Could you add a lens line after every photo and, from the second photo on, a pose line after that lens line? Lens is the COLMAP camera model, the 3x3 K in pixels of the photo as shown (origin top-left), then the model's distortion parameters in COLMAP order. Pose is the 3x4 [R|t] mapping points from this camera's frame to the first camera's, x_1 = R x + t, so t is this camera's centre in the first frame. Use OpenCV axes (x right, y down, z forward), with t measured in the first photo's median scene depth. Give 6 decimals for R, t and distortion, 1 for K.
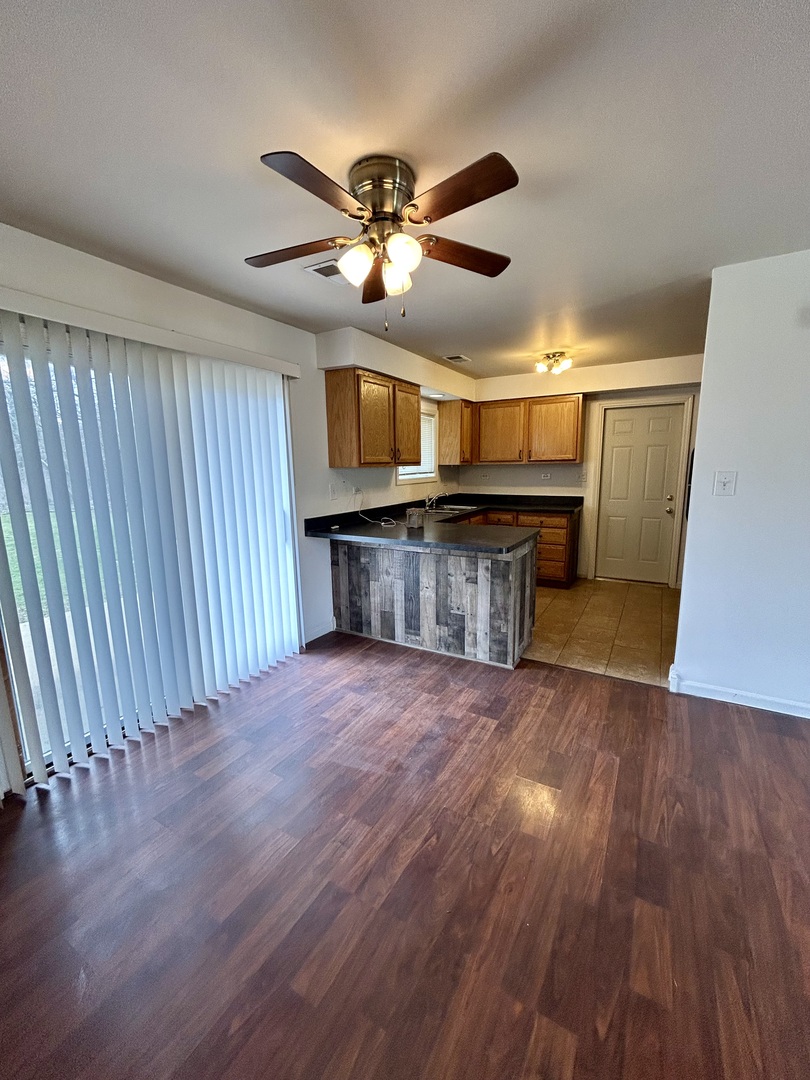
lens RADIAL K [[435.6, 0, 408.1], [0, 435.6, 541.4], [0, 0, 1]] dist [0.003594, 0.001807]
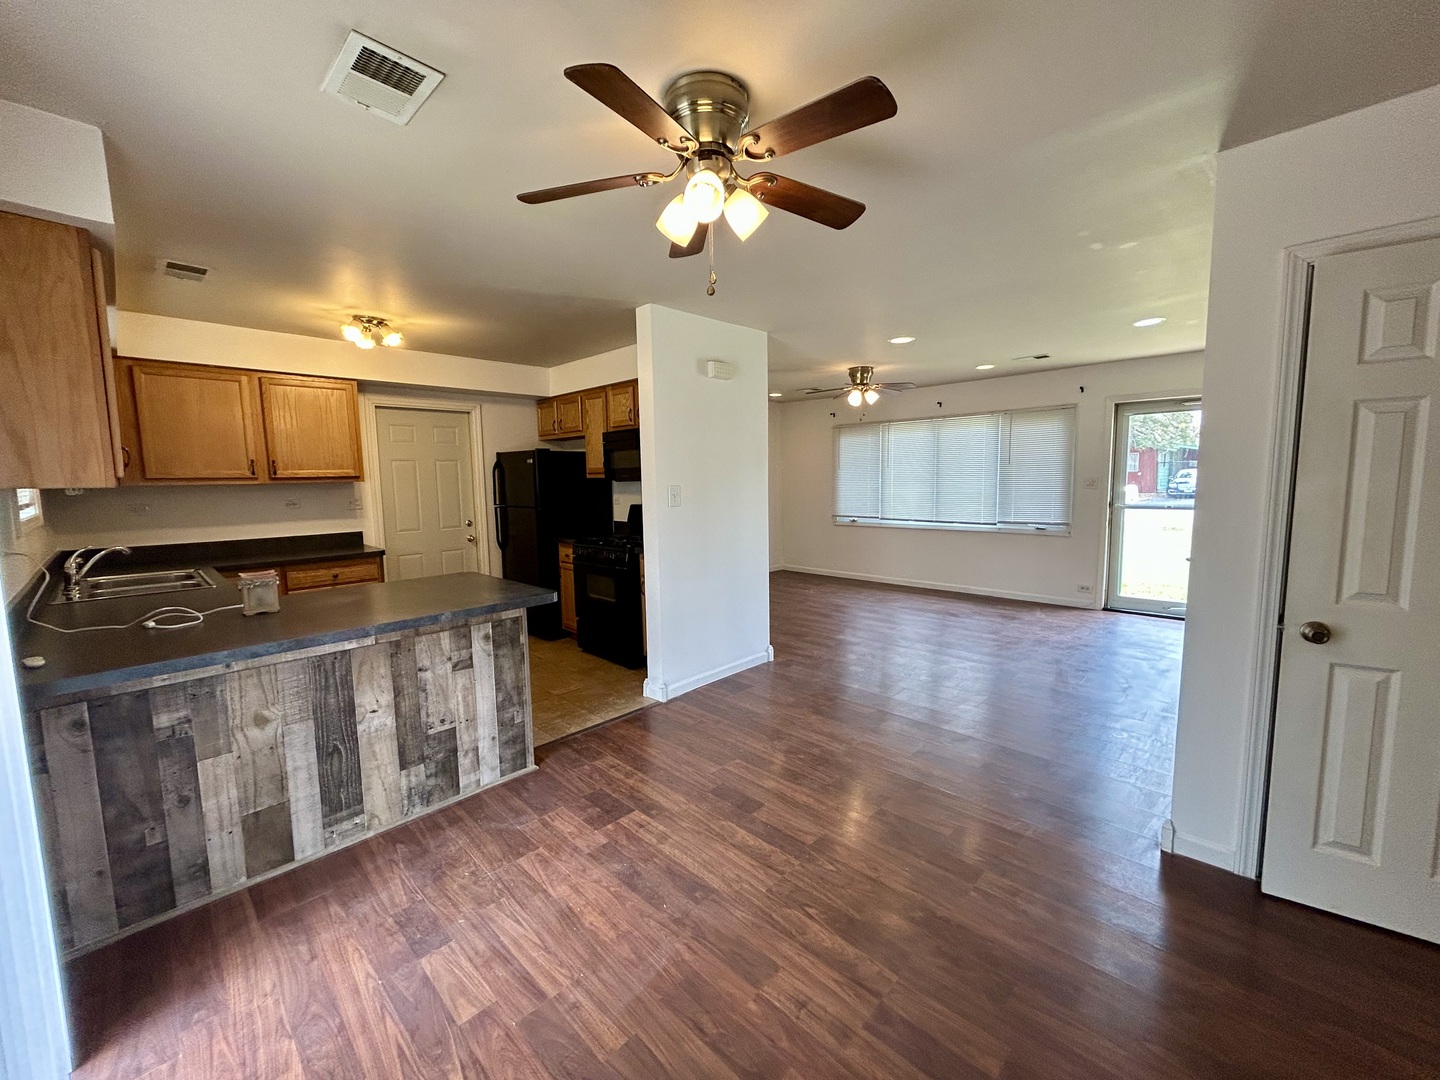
lens RADIAL K [[580.8, 0, 720.6], [0, 580.8, 535.3], [0, 0, 1]] dist [0.003594, 0.001807]
pose [[0.247368, -0.090771, 0.964660, -0.536777], [0.181731, 0.982280, 0.045828, -0.061881], [-0.951726, 0.163972, 0.259480, 0.401388]]
